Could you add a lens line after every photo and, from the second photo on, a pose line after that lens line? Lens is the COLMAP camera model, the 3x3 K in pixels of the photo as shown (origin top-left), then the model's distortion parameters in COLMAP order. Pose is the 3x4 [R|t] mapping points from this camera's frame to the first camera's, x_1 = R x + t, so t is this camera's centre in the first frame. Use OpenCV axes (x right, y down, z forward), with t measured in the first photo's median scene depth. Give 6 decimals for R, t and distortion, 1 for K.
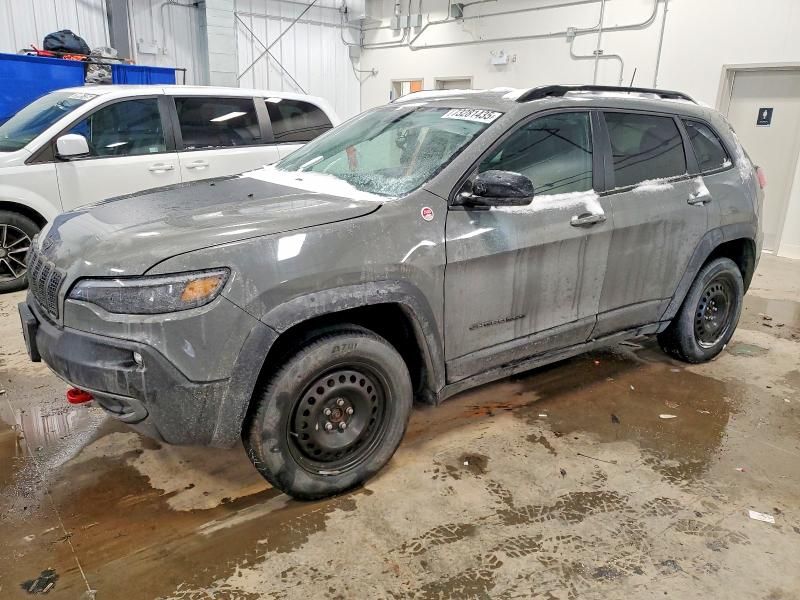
lens RADIAL K [[620.3, 0, 400.0], [0, 620.3, 300.0], [0, 0, 1]] dist [0.007739, 0.003076]
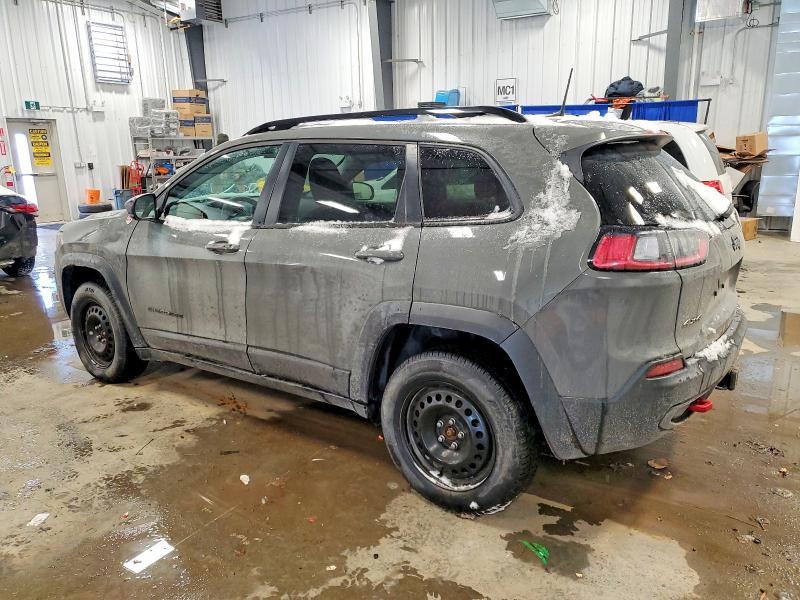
lens RADIAL K [[631.3, 0, 400.0], [0, 631.3, 300.0], [0, 0, 1]] dist [0.045395, -0.007368]
pose [[0.319522, 0.191134, -0.928102, 1.390895], [-0.245757, 0.962647, 0.113640, -0.234119], [0.915155, 0.191777, 0.354559, 0.890181]]
